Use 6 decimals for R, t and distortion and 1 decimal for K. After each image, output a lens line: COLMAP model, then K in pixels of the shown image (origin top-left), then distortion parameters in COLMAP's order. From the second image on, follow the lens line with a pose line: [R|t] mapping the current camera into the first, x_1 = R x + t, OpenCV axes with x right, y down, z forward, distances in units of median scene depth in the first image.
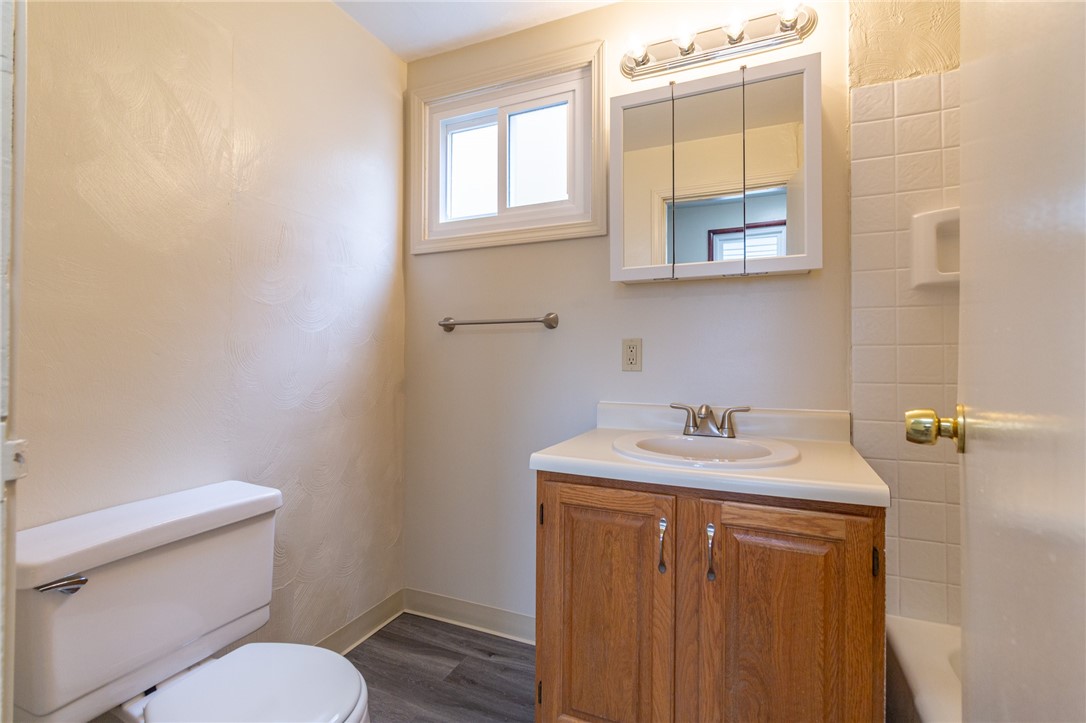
lens RADIAL K [[503.8, 0, 540.8], [0, 503.8, 359.3], [0, 0, 1]] dist [0.003664, -0.001180]
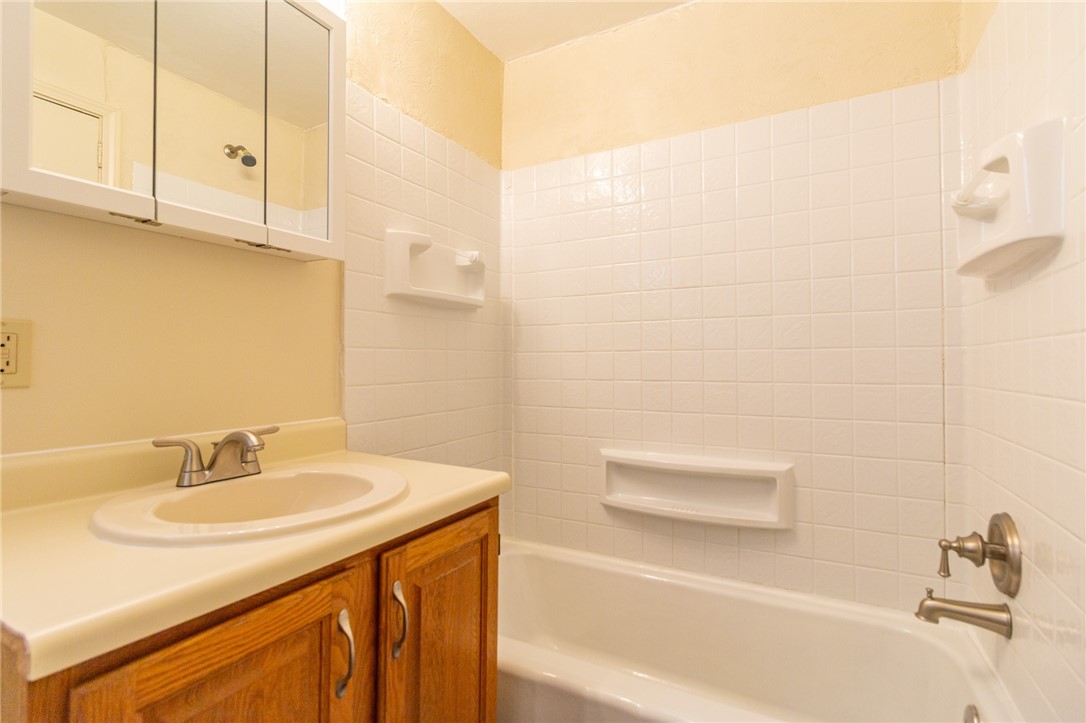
lens RADIAL K [[503.8, 0, 542.0], [0, 503.8, 357.0], [0, 0, 1]] dist [0.003664, -0.001180]
pose [[0.077719, 0.007465, 0.996947, -0.380957], [0.001117, 0.999971, -0.007575, -0.001668], [-0.996975, 0.001702, 0.077708, 0.699463]]
